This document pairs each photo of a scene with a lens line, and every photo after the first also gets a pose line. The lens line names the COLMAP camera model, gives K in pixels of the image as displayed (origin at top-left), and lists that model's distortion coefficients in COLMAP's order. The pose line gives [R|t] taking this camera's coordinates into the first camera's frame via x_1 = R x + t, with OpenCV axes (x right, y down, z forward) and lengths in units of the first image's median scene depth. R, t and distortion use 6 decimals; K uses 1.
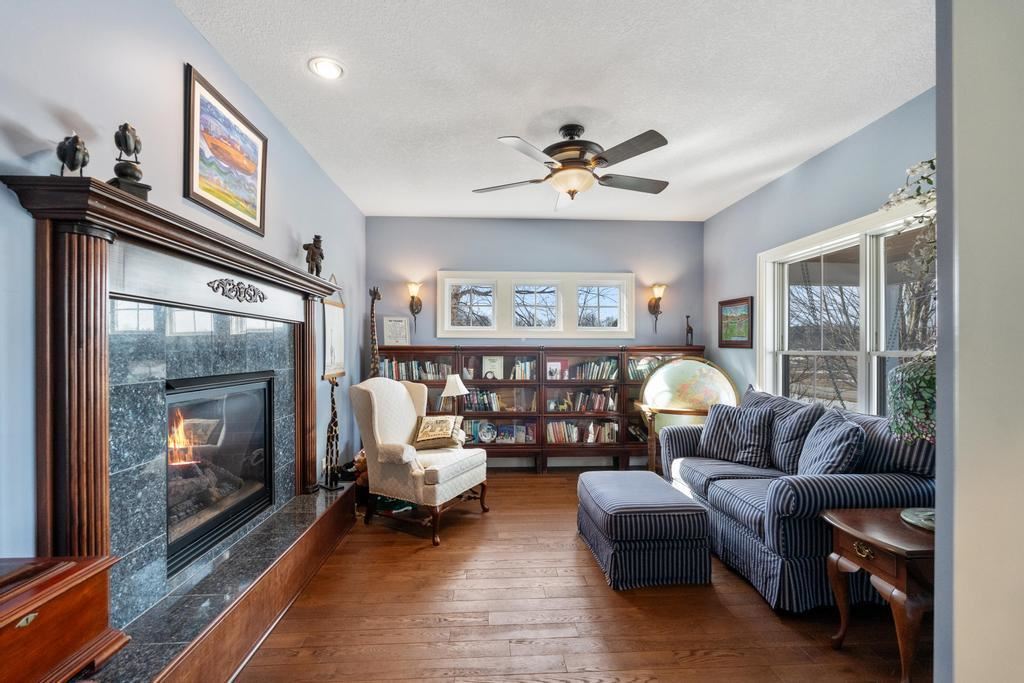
lens RADIAL K [[453.0, 0, 513.2], [0, 453.0, 347.3], [0, 0, 1]] dist [-0.004287, -0.000248]
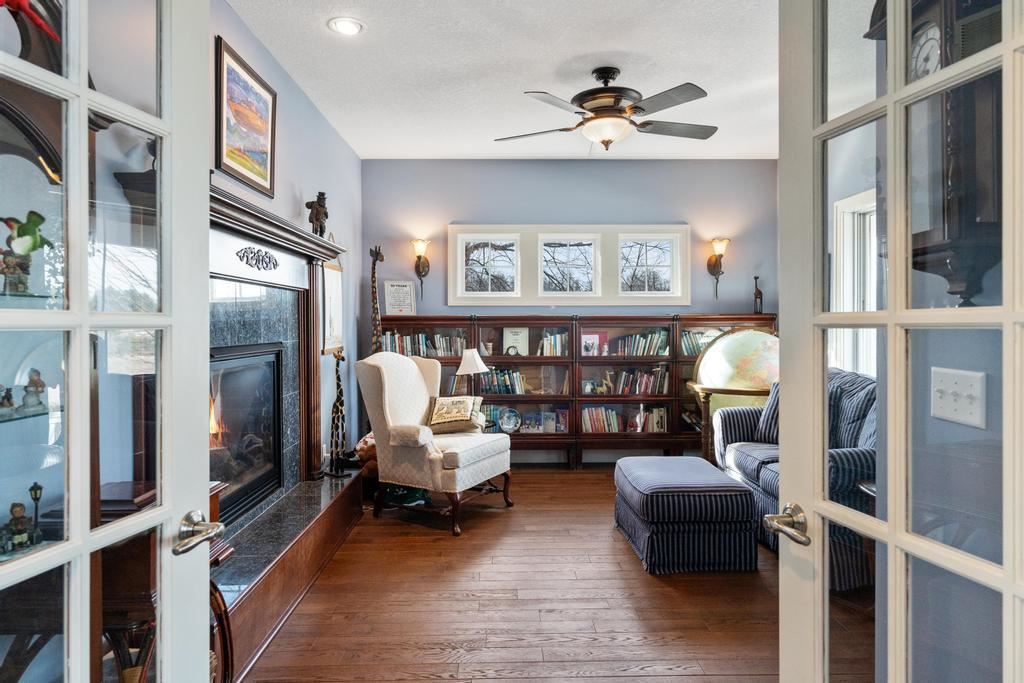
lens RADIAL K [[655.7, 0, 508.3], [0, 655.7, 326.7], [0, 0, 1]] dist [0.009766, 0.000368]
pose [[0.998874, -0.003857, -0.047291, -0.003788], [0.004430, 0.999918, 0.012024, 0.005275], [0.047241, -0.012220, 0.998809, -0.301878]]
